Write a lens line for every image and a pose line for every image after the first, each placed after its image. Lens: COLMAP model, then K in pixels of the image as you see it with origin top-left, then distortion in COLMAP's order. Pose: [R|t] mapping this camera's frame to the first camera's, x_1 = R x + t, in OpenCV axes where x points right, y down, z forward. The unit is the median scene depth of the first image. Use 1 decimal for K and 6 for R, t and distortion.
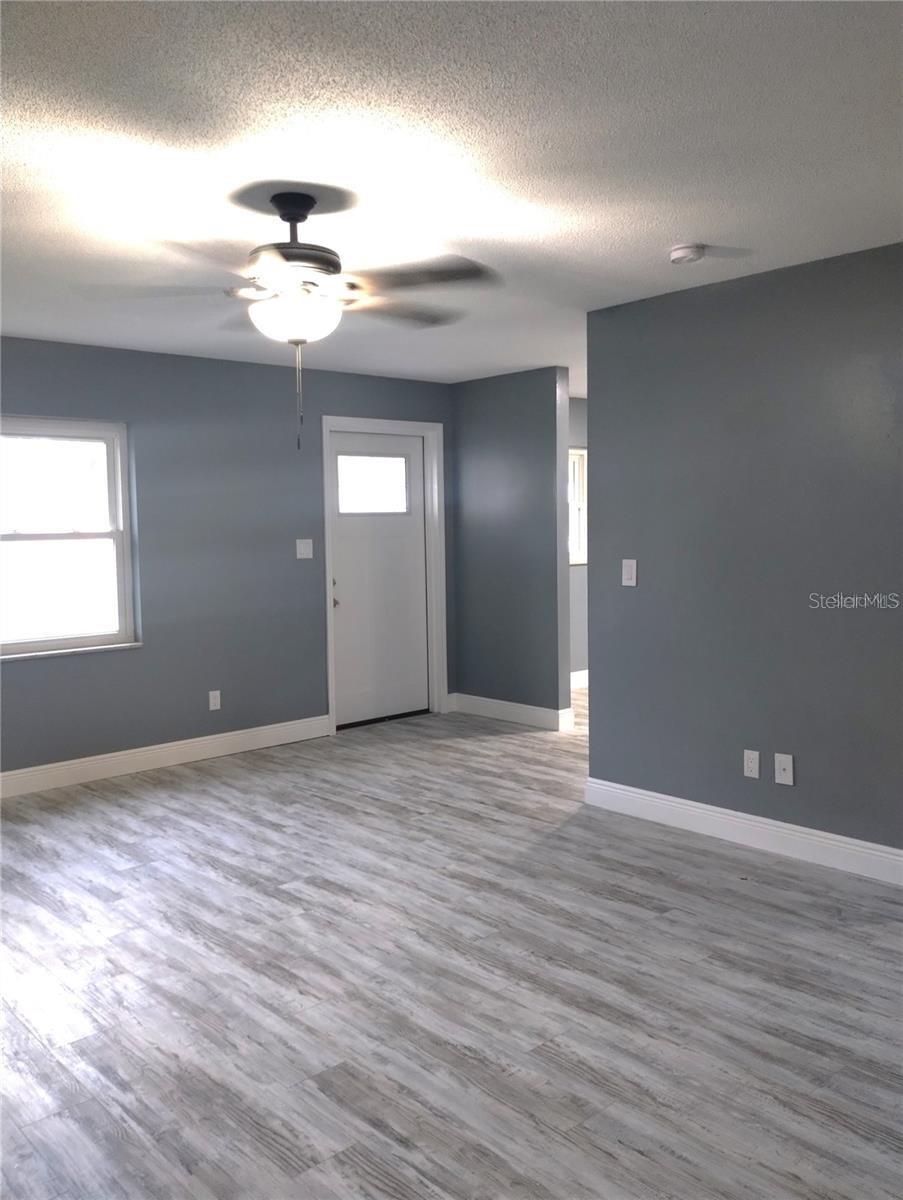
lens RADIAL K [[986.7, 0, 453.0], [0, 986.7, 599.0], [0, 0, 1]] dist [0.007753, -0.001361]
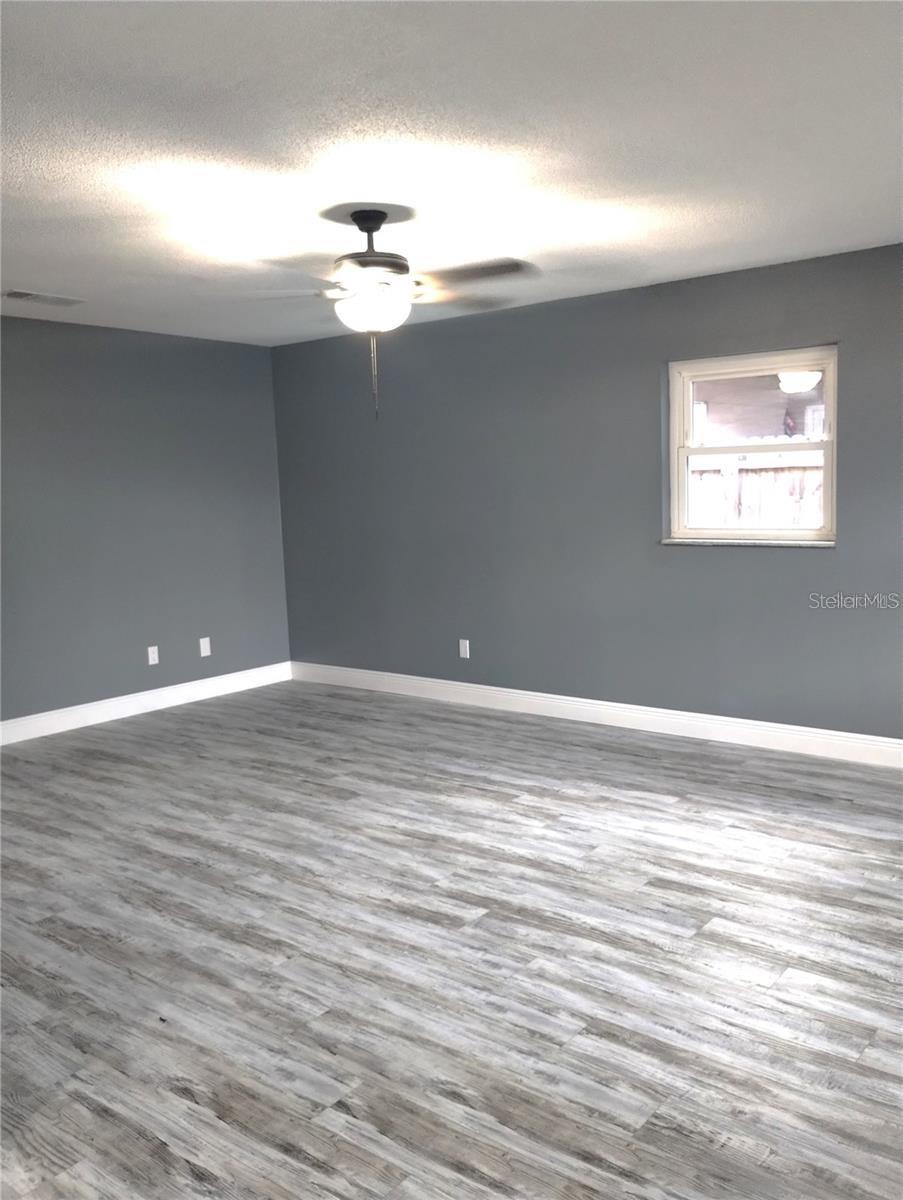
lens RADIAL K [[986.7, 0, 452.4], [0, 986.7, 599.7], [0, 0, 1]] dist [0.007753, -0.001361]
pose [[-0.985759, 0.067214, -0.154146, -0.037005], [0.034887, 0.978445, 0.203539, -0.149887], [0.164504, 0.195263, -0.966856, 1.881680]]
